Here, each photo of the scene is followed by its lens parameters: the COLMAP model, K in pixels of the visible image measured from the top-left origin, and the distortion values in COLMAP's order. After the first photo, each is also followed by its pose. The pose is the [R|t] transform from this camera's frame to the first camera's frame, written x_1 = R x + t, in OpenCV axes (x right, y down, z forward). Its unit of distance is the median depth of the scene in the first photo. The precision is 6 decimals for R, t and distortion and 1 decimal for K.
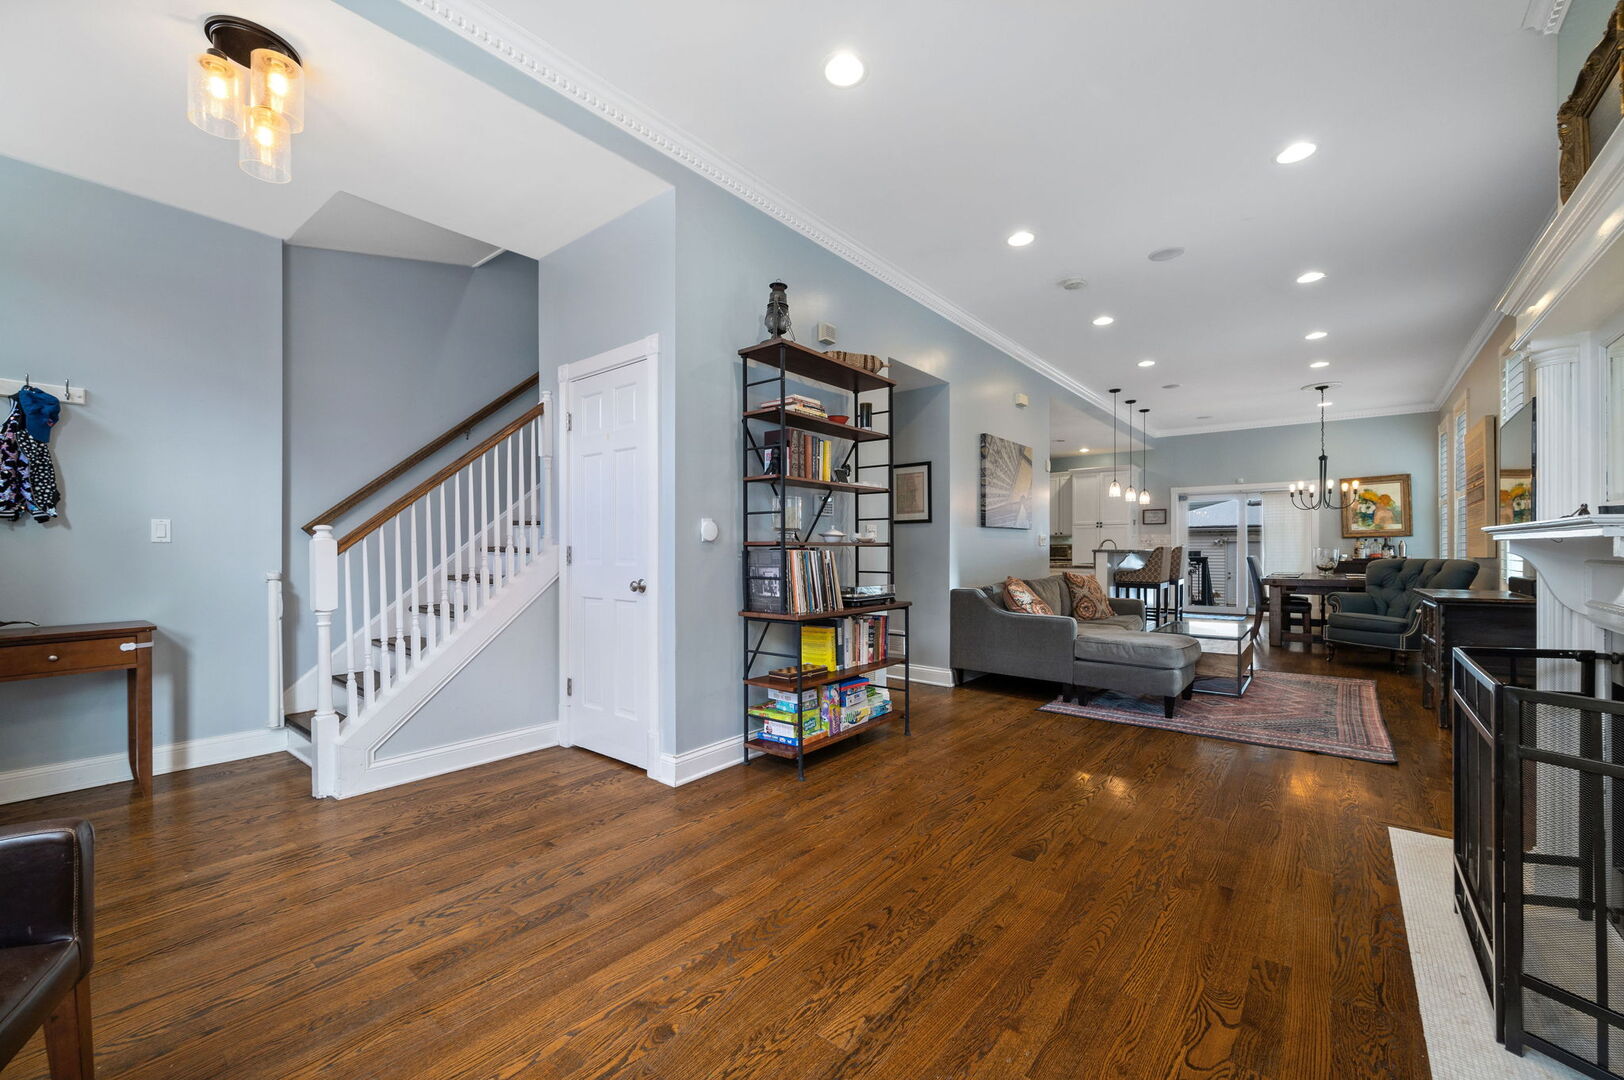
lens RADIAL K [[663.0, 0, 804.8], [0, 663.0, 551.4], [0, 0, 1]] dist [0.000122, -0.000112]
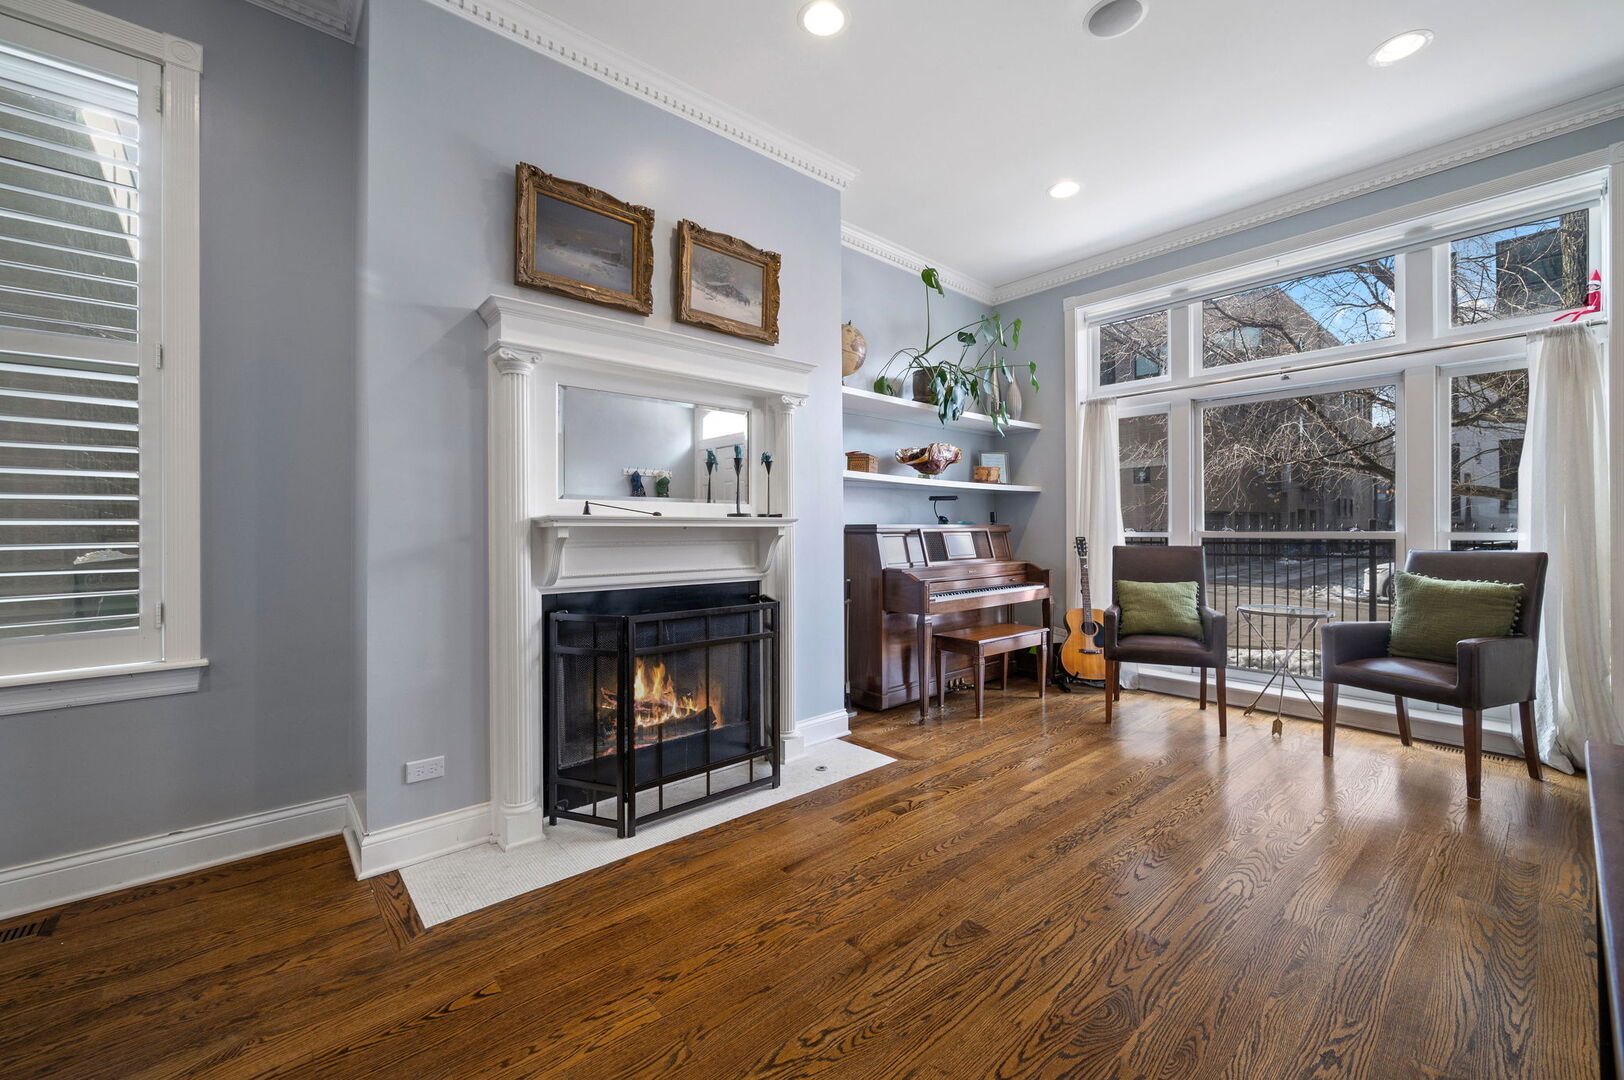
lens RADIAL K [[654.9, 0, 814.8], [0, 654.9, 533.5], [0, 0, 1]] dist [-0.001630, -0.000209]
pose [[-0.986710, 0.005413, 0.162399, 0.115962], [0.006624, 0.999954, 0.006922, -0.001534], [-0.162354, 0.007906, -0.986701, 0.530332]]
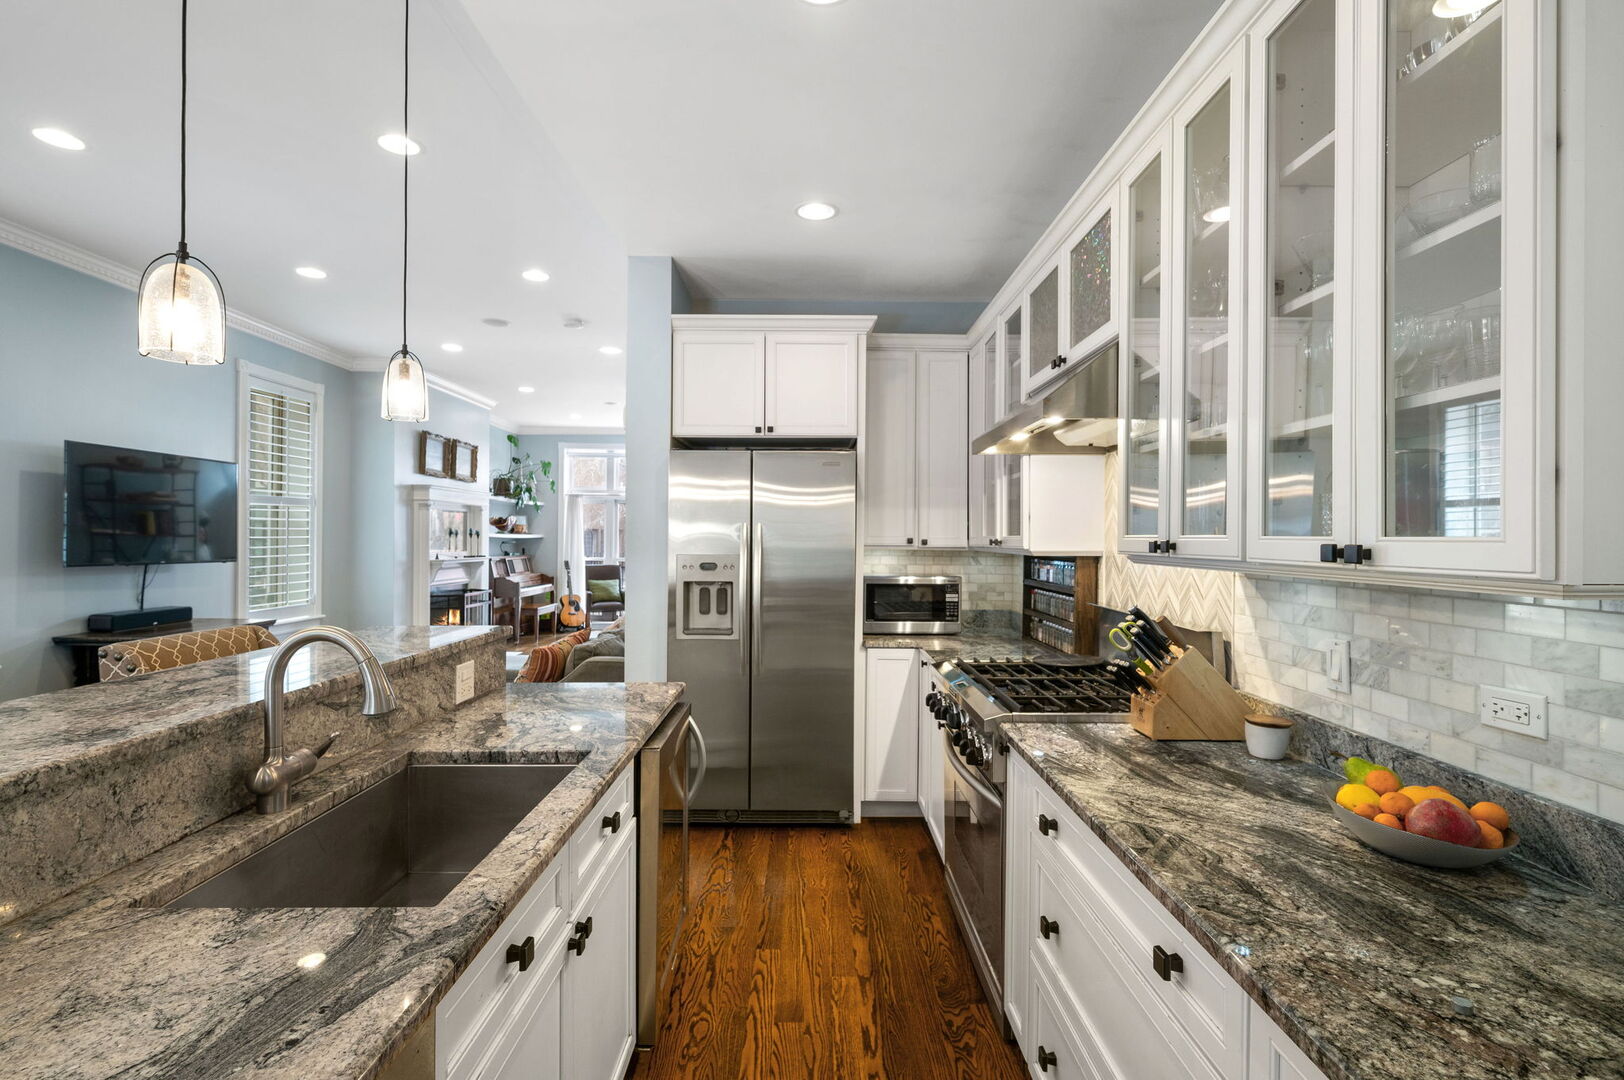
lens RADIAL K [[754.4, 0, 812.0], [0, 754.4, 540.0], [0, 0, 1]] dist [-0.001462, 0.000027]
pose [[-0.769516, -0.001453, -0.638625, 0.521103], [-0.006109, 0.999968, 0.005086, -0.040993], [0.638598, 0.007815, -0.769501, 1.283296]]
